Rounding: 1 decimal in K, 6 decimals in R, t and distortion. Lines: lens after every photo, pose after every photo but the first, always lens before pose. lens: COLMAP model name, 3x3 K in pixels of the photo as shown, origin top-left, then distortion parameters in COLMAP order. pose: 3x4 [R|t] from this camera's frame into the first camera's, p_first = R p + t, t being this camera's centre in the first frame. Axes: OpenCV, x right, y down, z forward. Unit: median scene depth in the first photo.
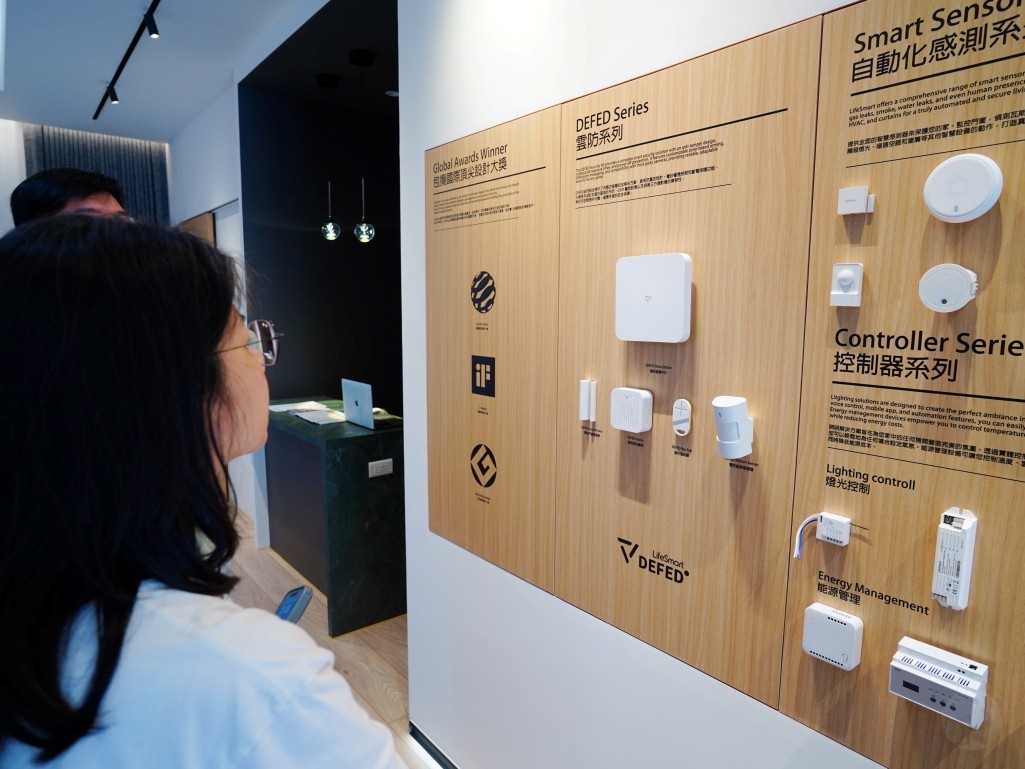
lens RADIAL K [[618.1, 0, 512.5], [0, 618.1, 384.5], [0, 0, 1]] dist [-0.042917, 0.022275]
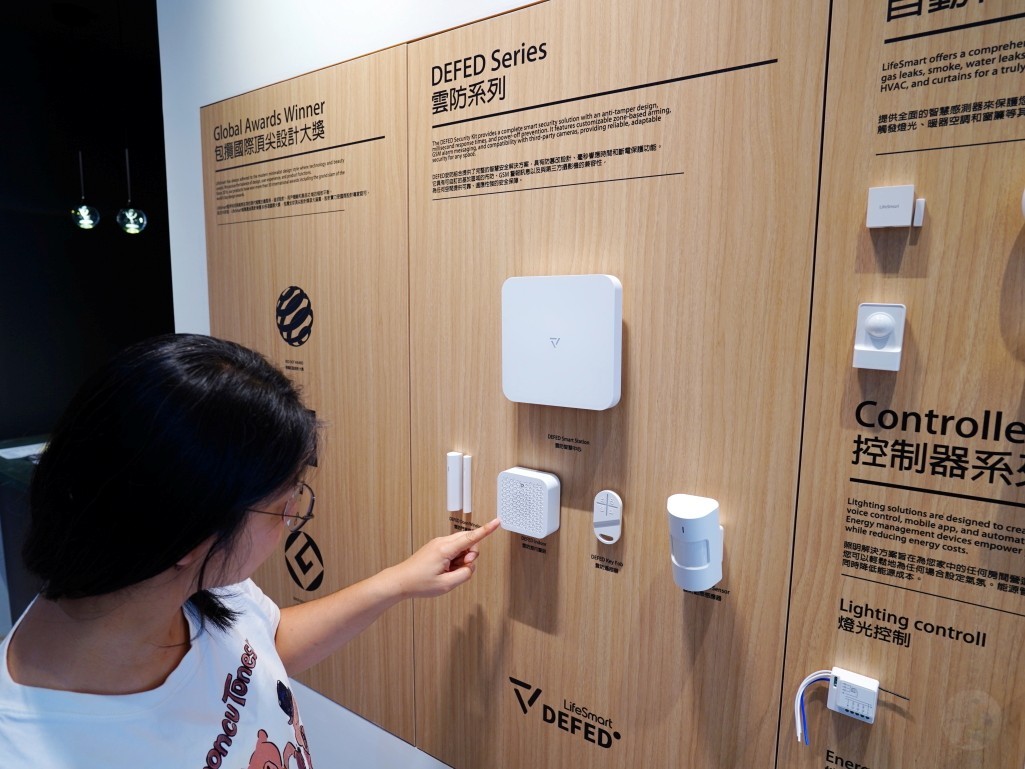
lens RADIAL K [[618.1, 0, 512.5], [0, 618.1, 384.5], [0, 0, 1]] dist [-0.042917, 0.022275]
pose [[0.960559, -0.032756, 0.276141, -0.007619], [0.030857, 0.999461, 0.011221, -0.104204], [-0.276360, -0.002258, 0.961052, 0.384453]]
